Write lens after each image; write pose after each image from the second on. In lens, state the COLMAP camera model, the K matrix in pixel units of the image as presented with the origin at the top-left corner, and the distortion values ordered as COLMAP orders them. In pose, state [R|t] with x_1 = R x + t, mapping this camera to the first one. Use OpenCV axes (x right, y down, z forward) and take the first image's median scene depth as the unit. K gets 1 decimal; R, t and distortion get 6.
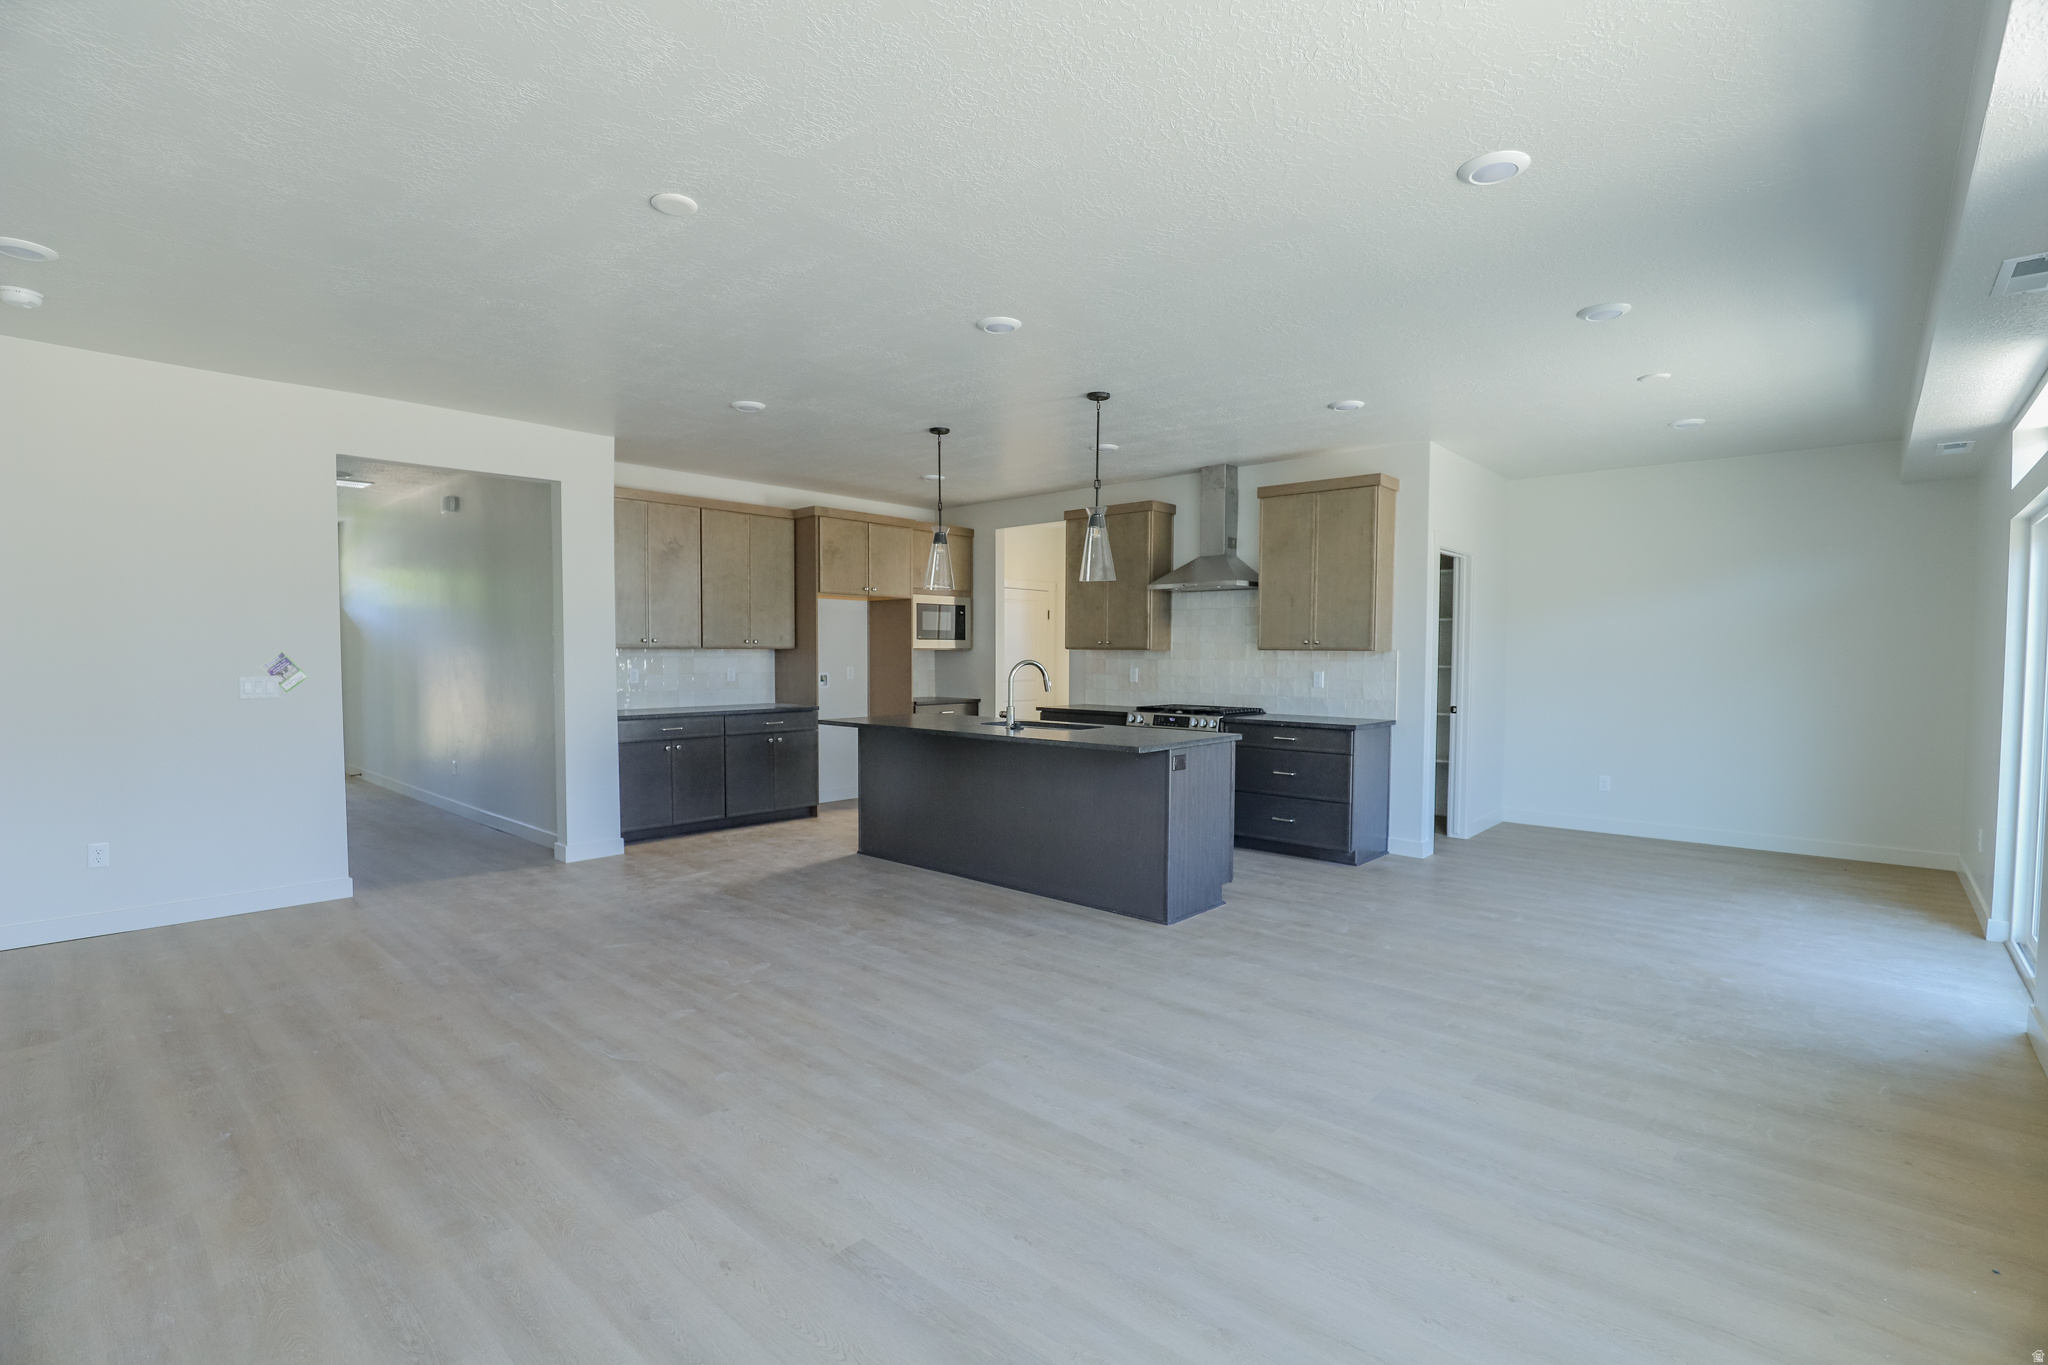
lens RADIAL K [[947.9, 0, 1023.5], [0, 947.9, 691.6], [0, 0, 1]] dist [-0.025231, -0.000174]
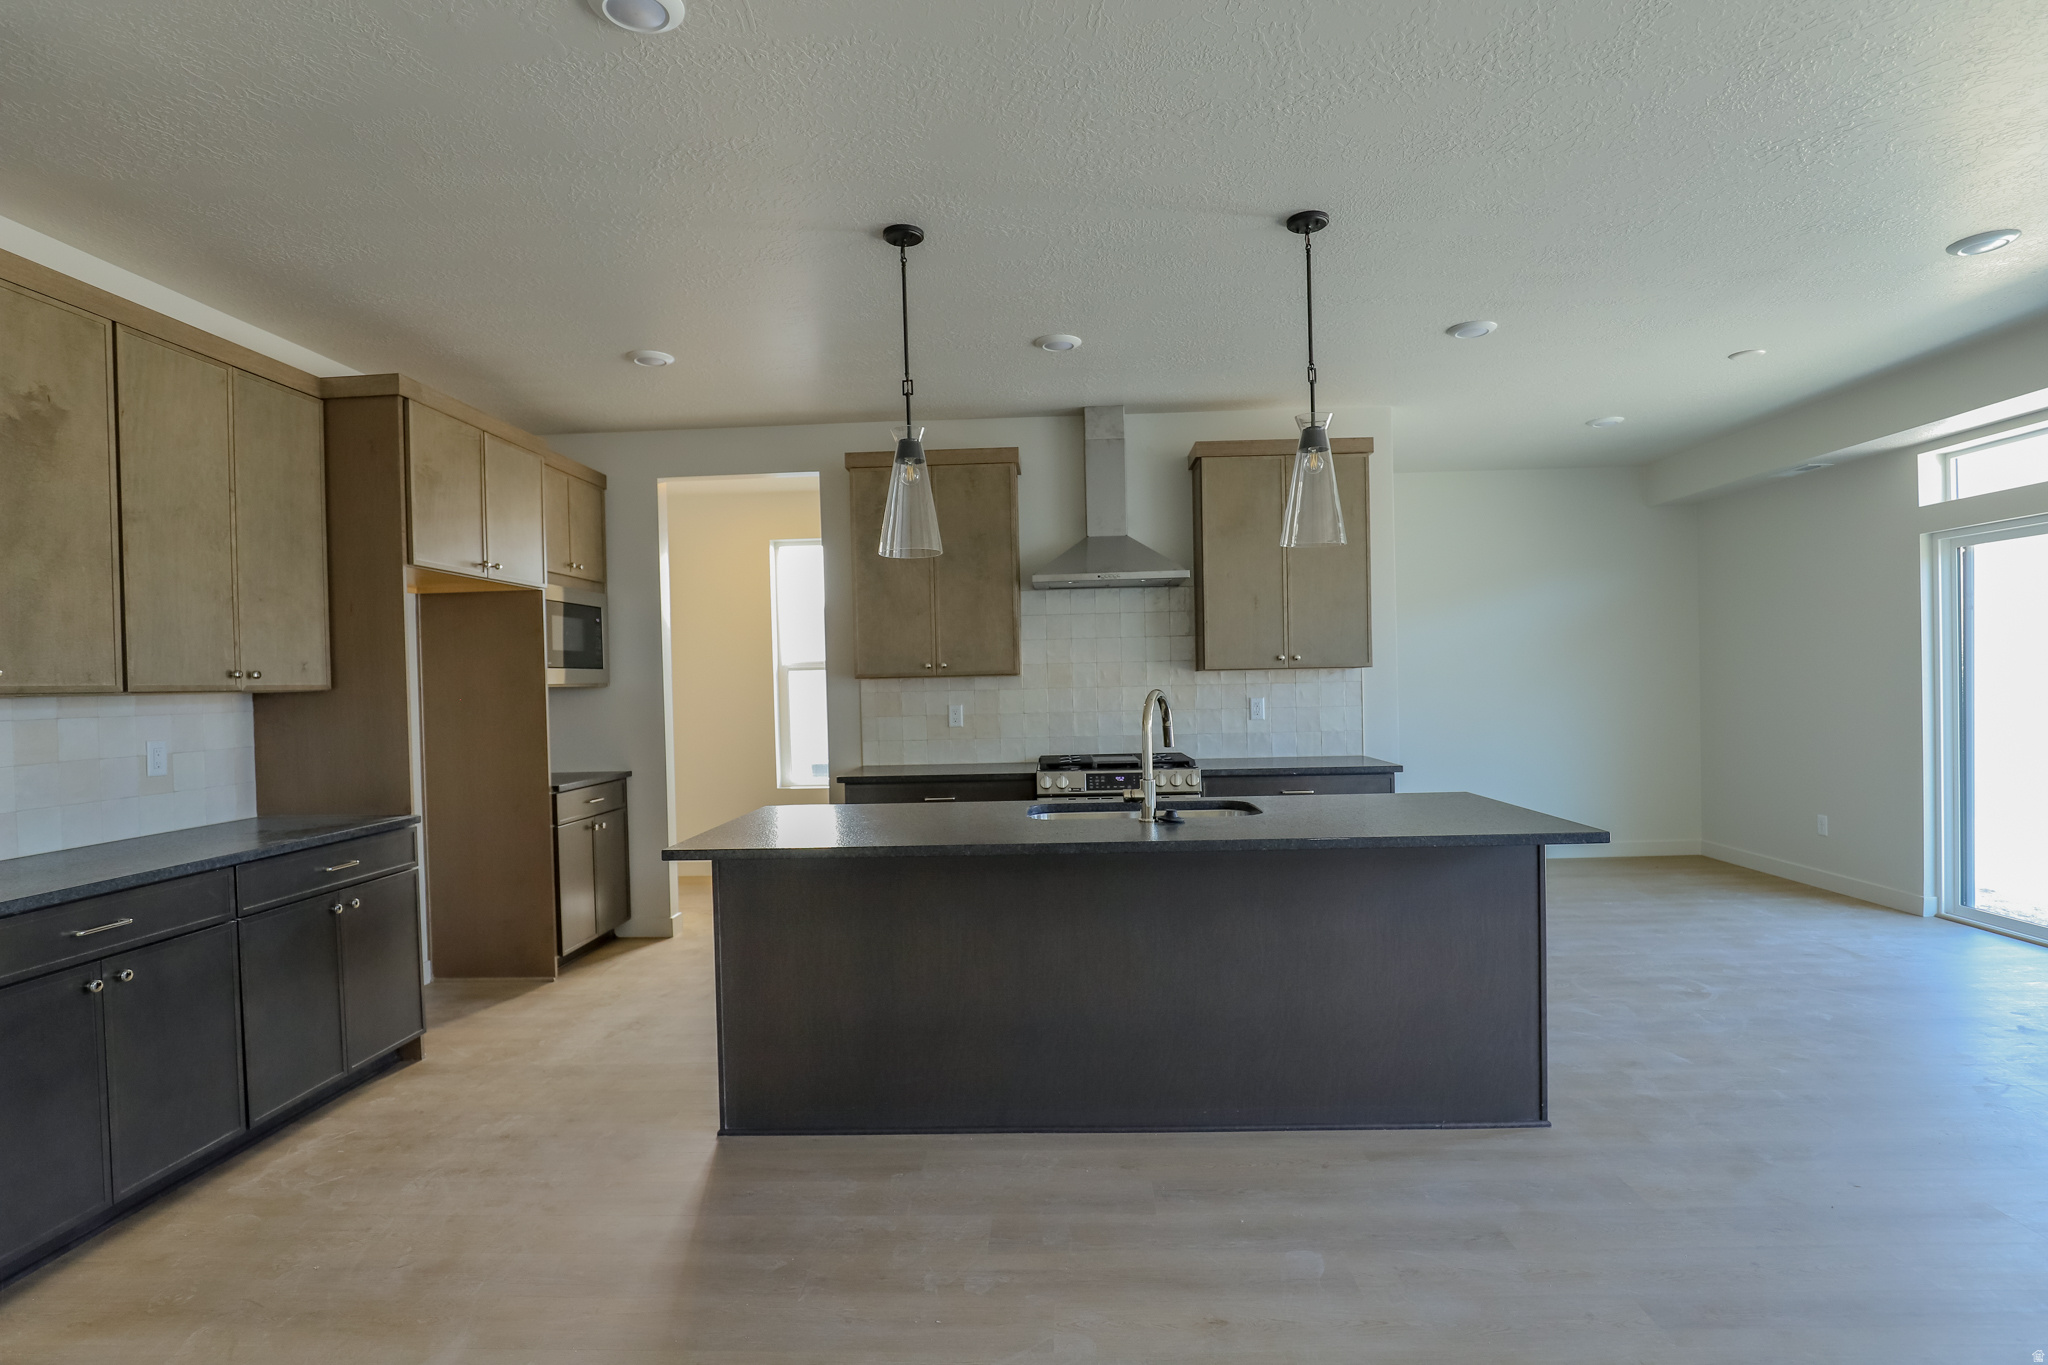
lens RADIAL K [[1028.9, 0, 1026.0], [0, 1028.9, 694.3], [0, 0, 1]] dist [-0.024816, 0.001350]
pose [[0.764435, -0.031208, 0.643944, -0.321004], [0.054072, 0.998412, -0.015802, -0.019546], [-0.642429, 0.046899, 0.764909, 0.457568]]
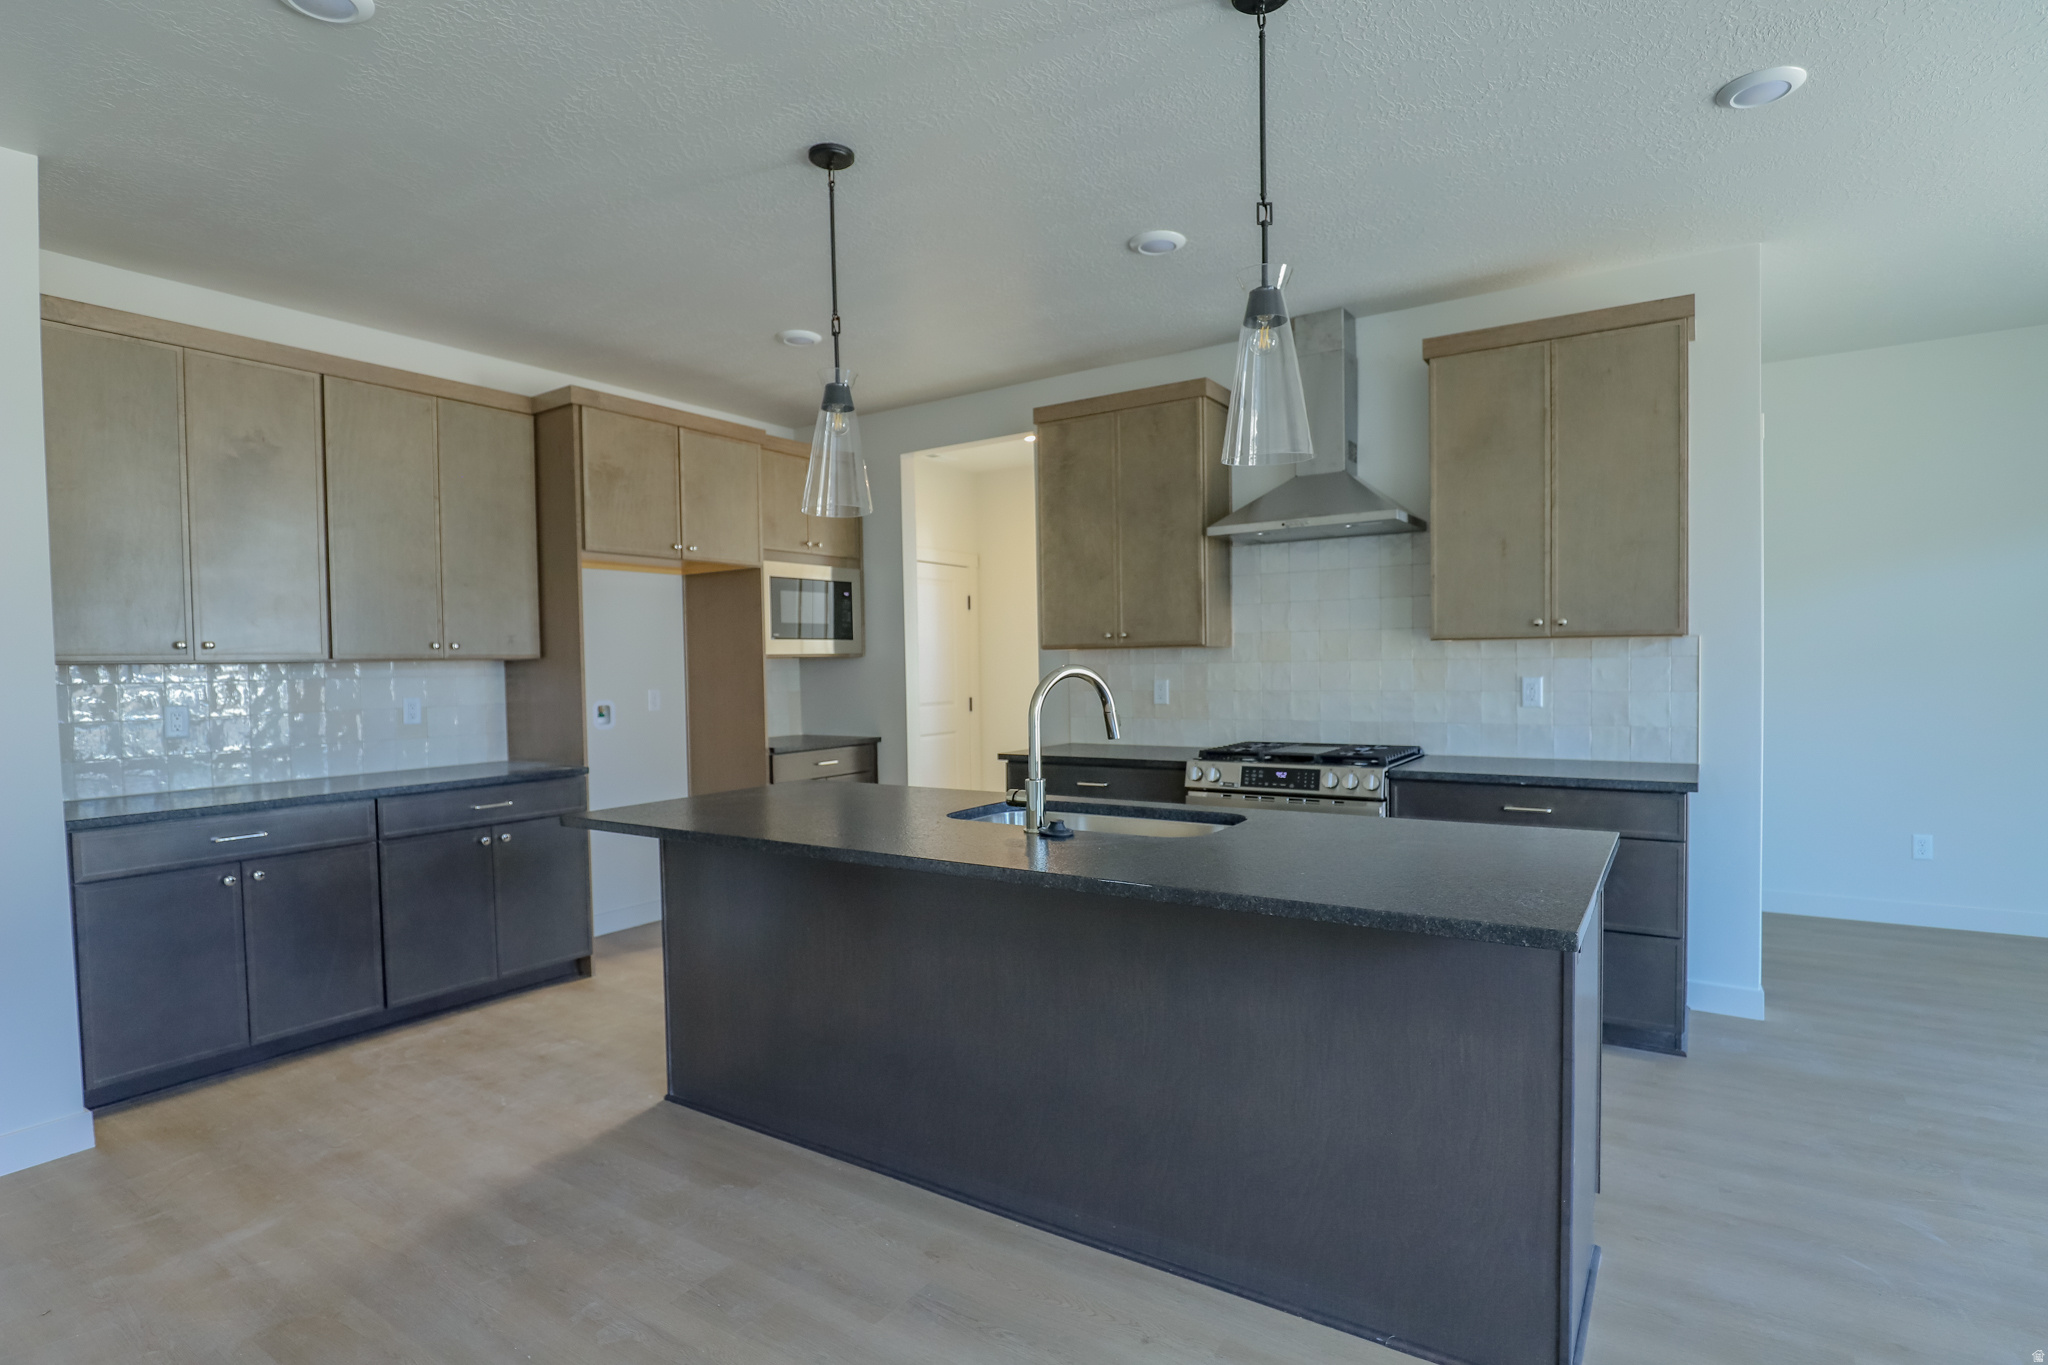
lens RADIAL K [[1023.2, 0, 1027.8], [0, 1023.2, 692.0], [0, 0, 1]] dist [-0.025406, 0.000215]
pose [[0.988100, -0.025949, 0.151607, -0.062523], [0.028143, 0.999528, -0.012342, -0.012608], [-0.151215, 0.016462, 0.988364, 0.423161]]
